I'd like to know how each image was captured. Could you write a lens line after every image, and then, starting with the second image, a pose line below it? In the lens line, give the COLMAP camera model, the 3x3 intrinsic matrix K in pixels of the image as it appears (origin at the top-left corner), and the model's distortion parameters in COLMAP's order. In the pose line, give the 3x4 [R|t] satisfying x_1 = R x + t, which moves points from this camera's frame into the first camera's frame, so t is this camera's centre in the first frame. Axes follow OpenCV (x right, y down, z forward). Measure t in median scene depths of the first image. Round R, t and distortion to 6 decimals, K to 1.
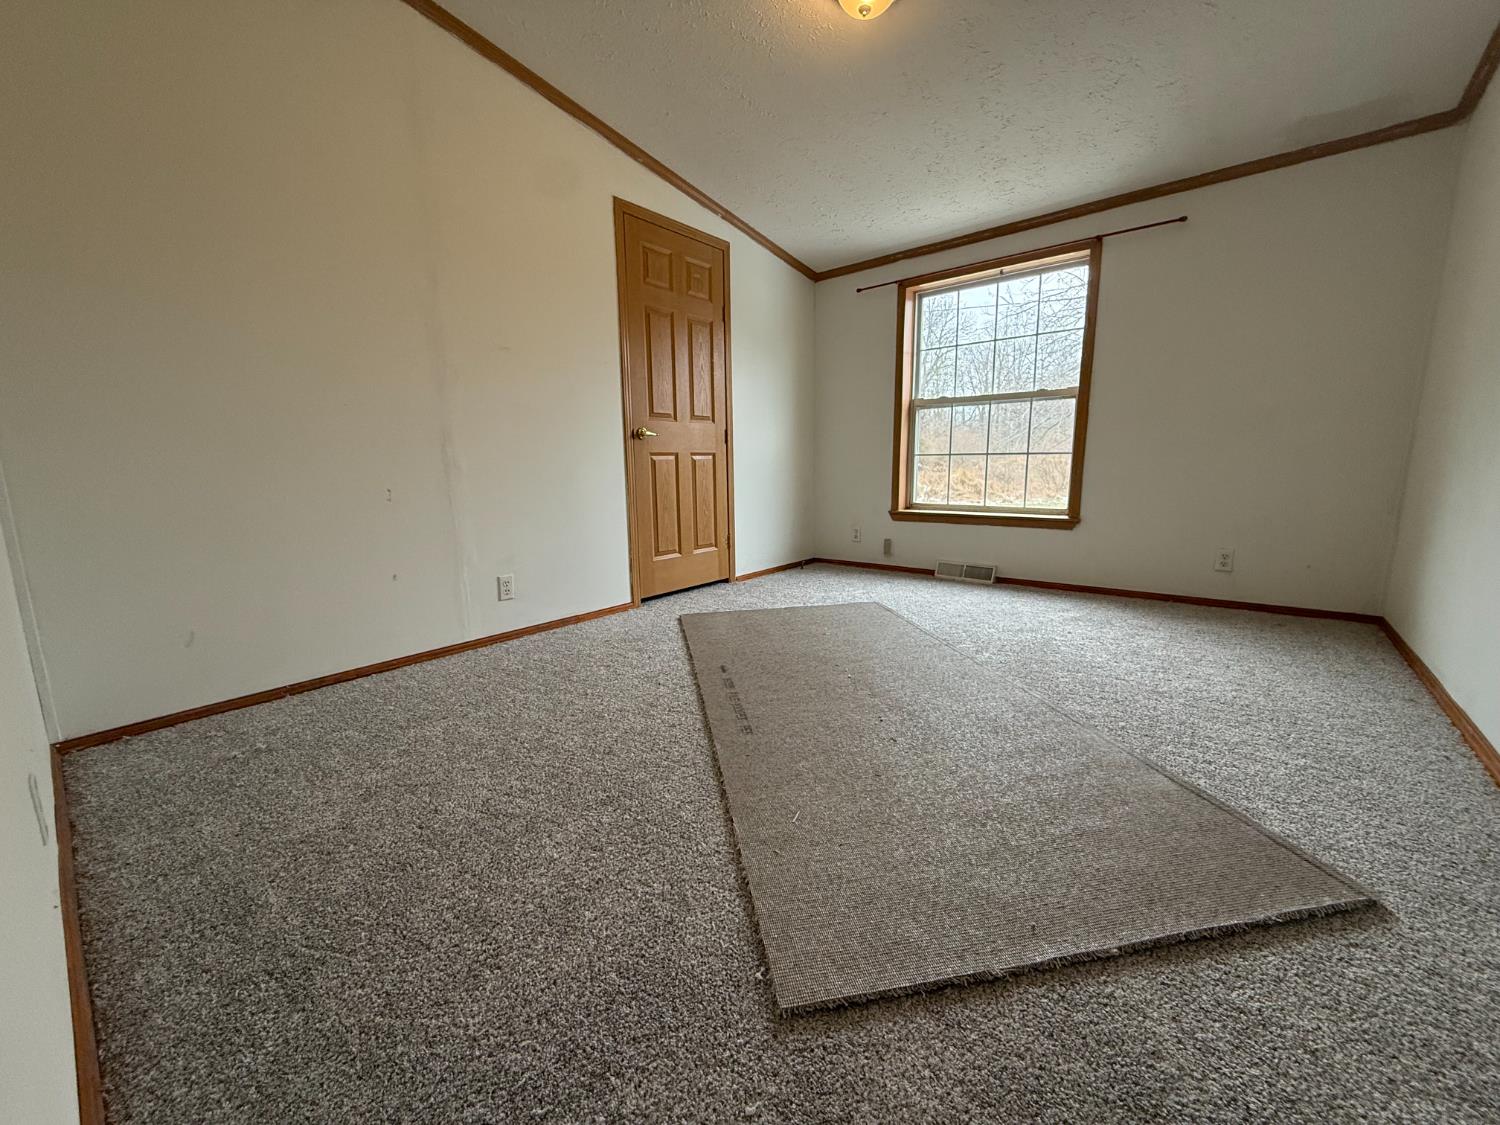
lens RADIAL K [[591.4, 0, 753.9], [0, 591.4, 563.0], [0, 0, 1]] dist [0.000312, -0.000250]
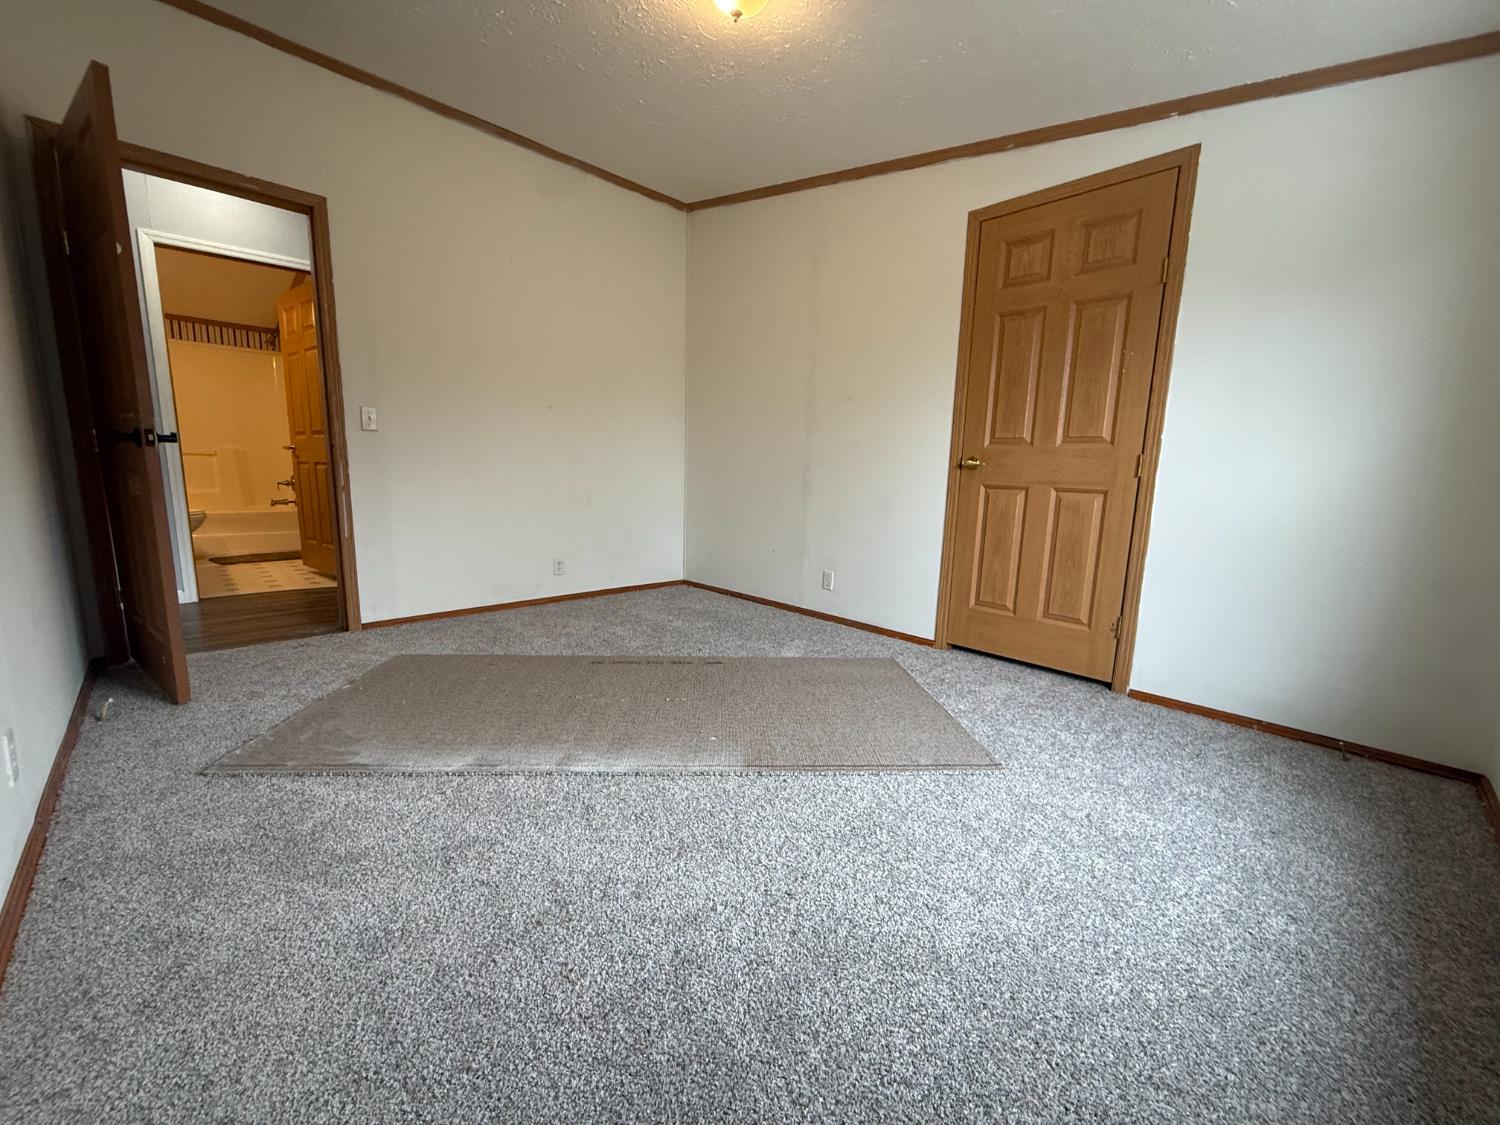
lens RADIAL K [[591.4, 0, 746.0], [0, 591.4, 566.5], [0, 0, 1]] dist [0.000312, -0.000250]
pose [[-0.114329, 0.181533, -0.976716, 0.787666], [-0.188890, 0.961255, 0.200770, -0.195673], [0.975320, 0.207446, -0.075609, 0.812304]]
